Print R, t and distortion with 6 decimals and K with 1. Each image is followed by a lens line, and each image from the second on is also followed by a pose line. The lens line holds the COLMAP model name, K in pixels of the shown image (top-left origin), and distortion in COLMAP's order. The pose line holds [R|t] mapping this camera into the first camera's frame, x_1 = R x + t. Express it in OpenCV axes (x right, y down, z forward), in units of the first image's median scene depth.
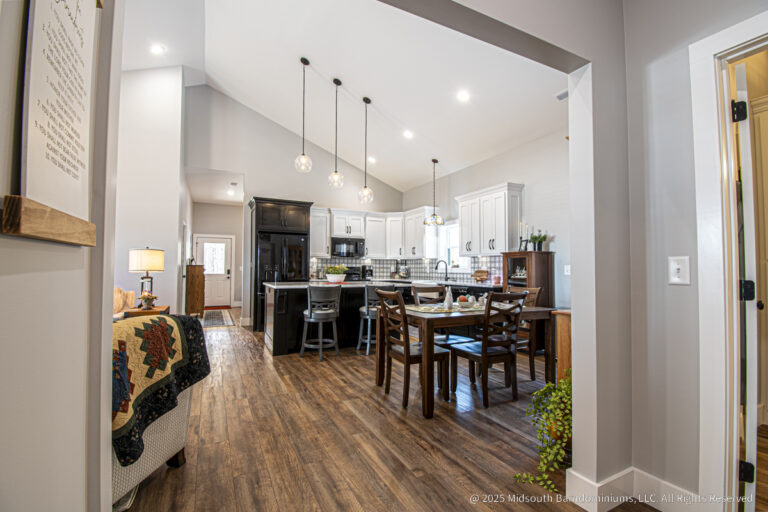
lens RADIAL K [[347.3, 0, 380.5], [0, 347.3, 258.2], [0, 0, 1]] dist [-0.006207, -0.000565]
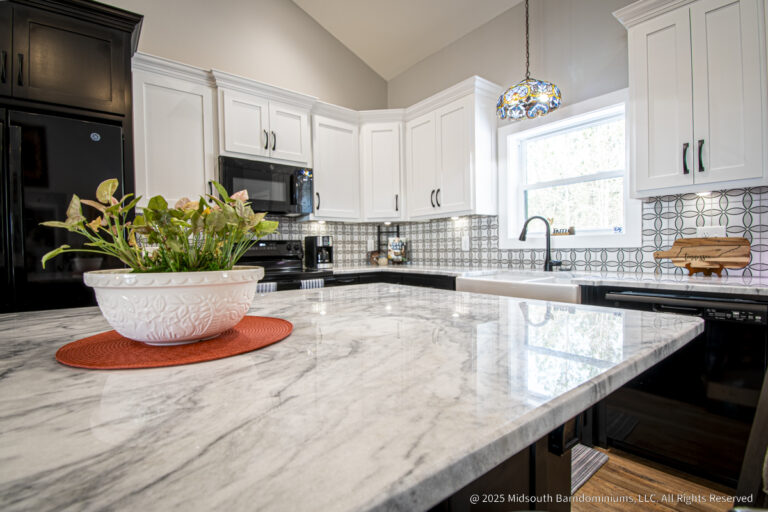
lens RADIAL K [[347.3, 0, 380.5], [0, 347.3, 258.2], [0, 0, 1]] dist [-0.006207, -0.000565]
pose [[0.975005, -0.025744, 0.220685, -0.060556], [0.013249, 0.998234, 0.057911, 0.024857], [-0.221786, -0.053539, 0.973624, 0.600079]]
